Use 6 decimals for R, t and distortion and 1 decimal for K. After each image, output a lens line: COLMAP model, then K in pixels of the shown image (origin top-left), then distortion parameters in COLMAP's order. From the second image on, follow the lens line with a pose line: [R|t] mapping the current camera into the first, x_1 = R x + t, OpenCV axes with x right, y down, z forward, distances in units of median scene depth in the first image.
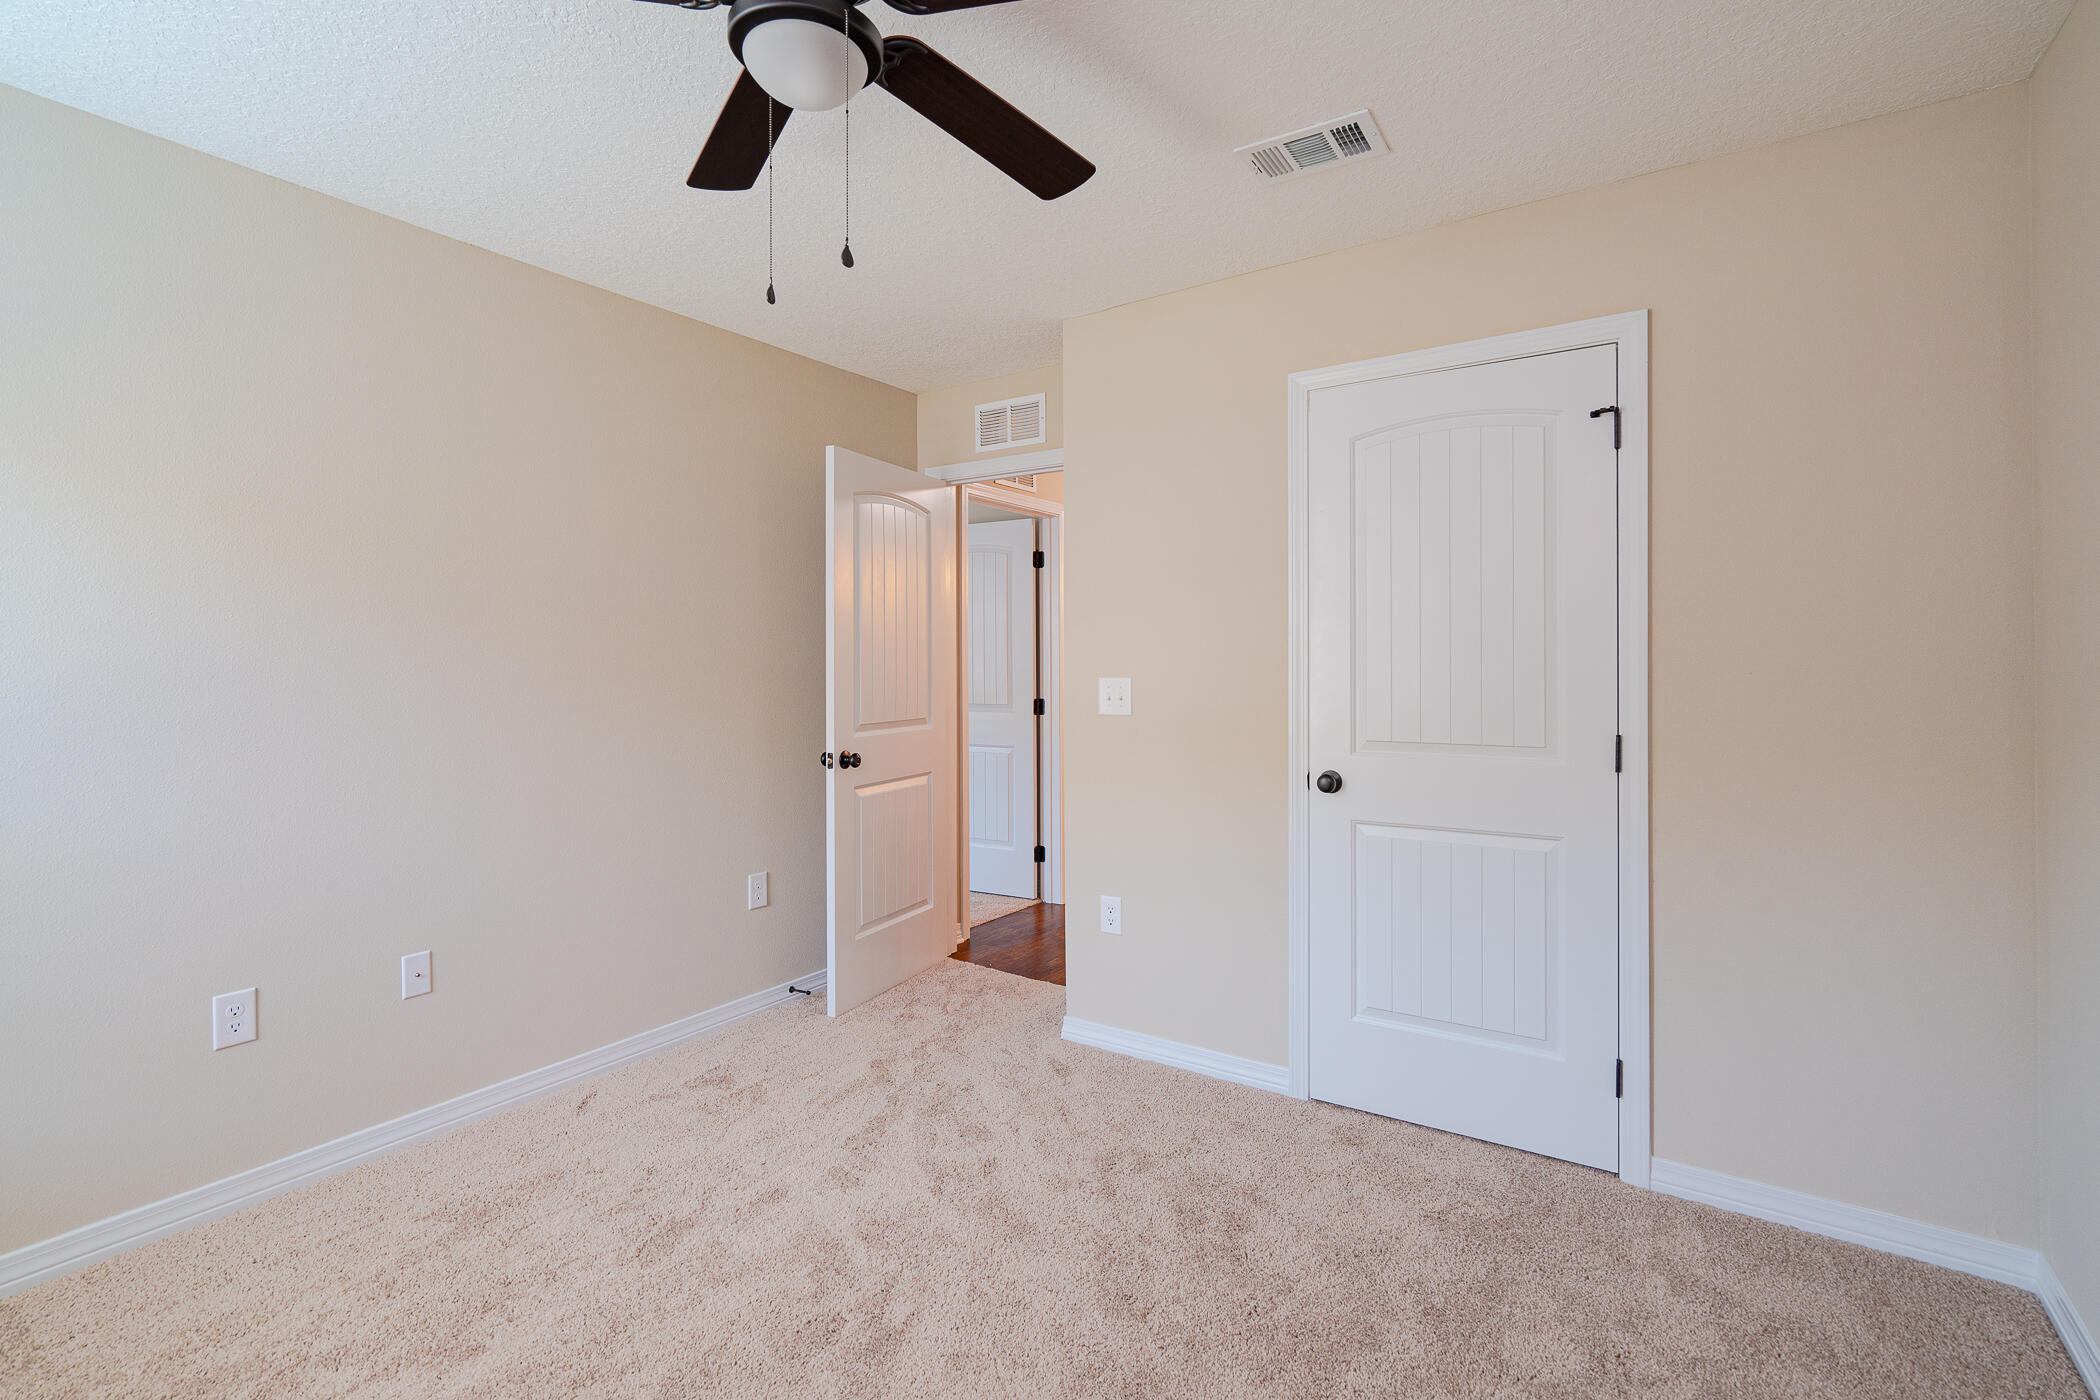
lens RADIAL K [[973.5, 0, 1050.8], [0, 973.5, 676.2], [0, 0, 1]] dist [0.002005, 0.000686]
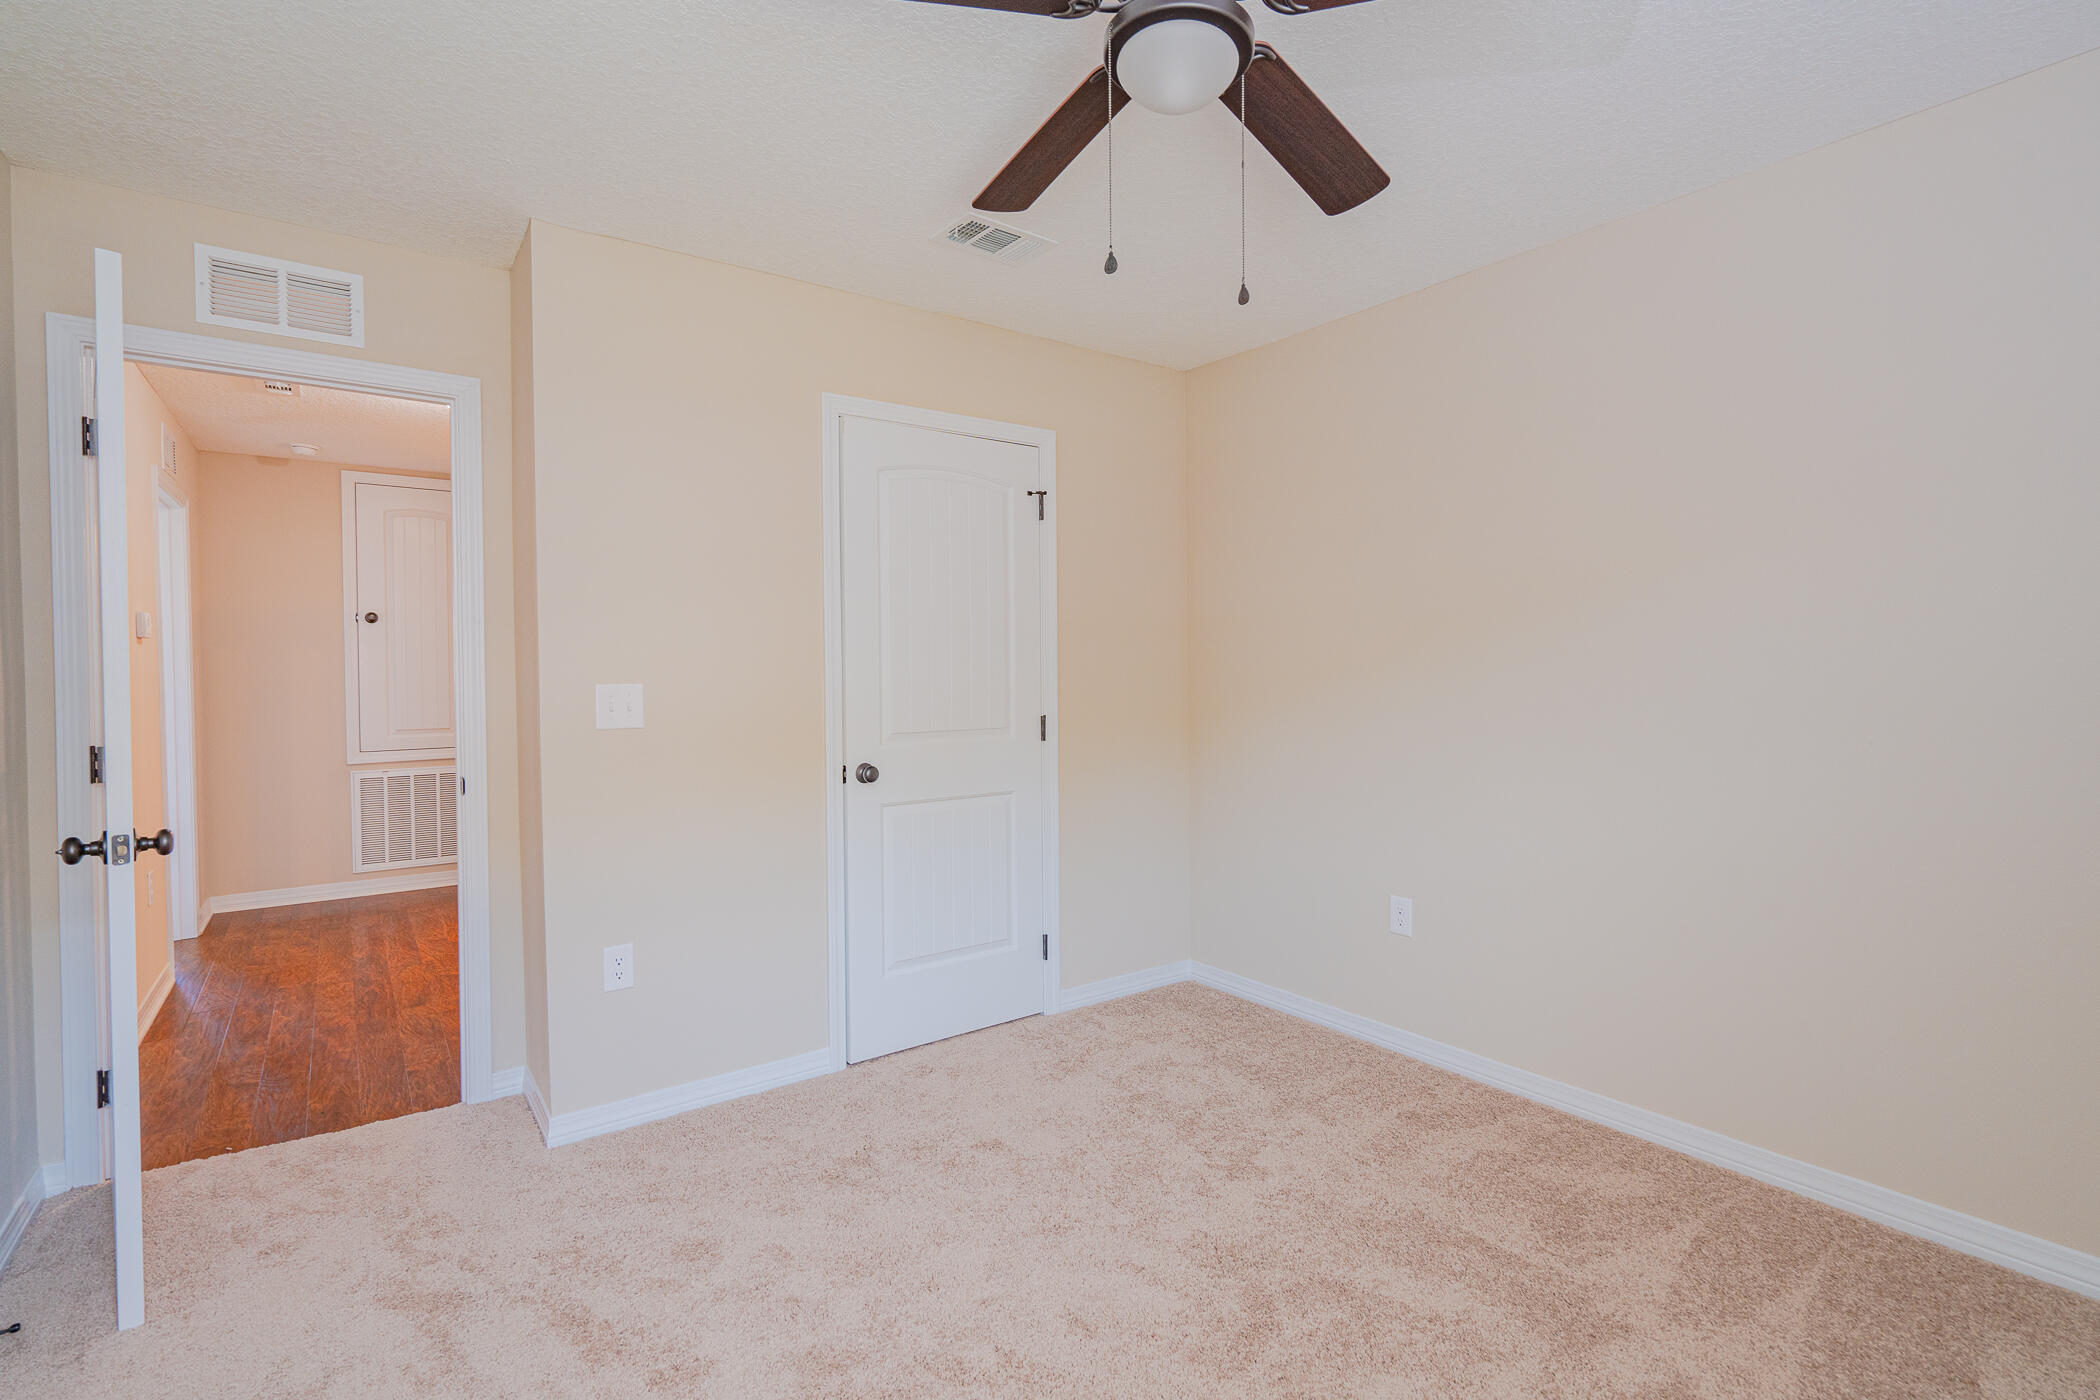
lens RADIAL K [[962.2, 0, 1054.4], [0, 962.2, 685.3], [0, 0, 1]] dist [-0.001291, 0.001615]
pose [[0.341349, -0.018028, 0.939764, -0.638673], [0.014650, 0.999797, 0.013858, -0.002821], [-0.939822, 0.009038, 0.341544, 0.400869]]
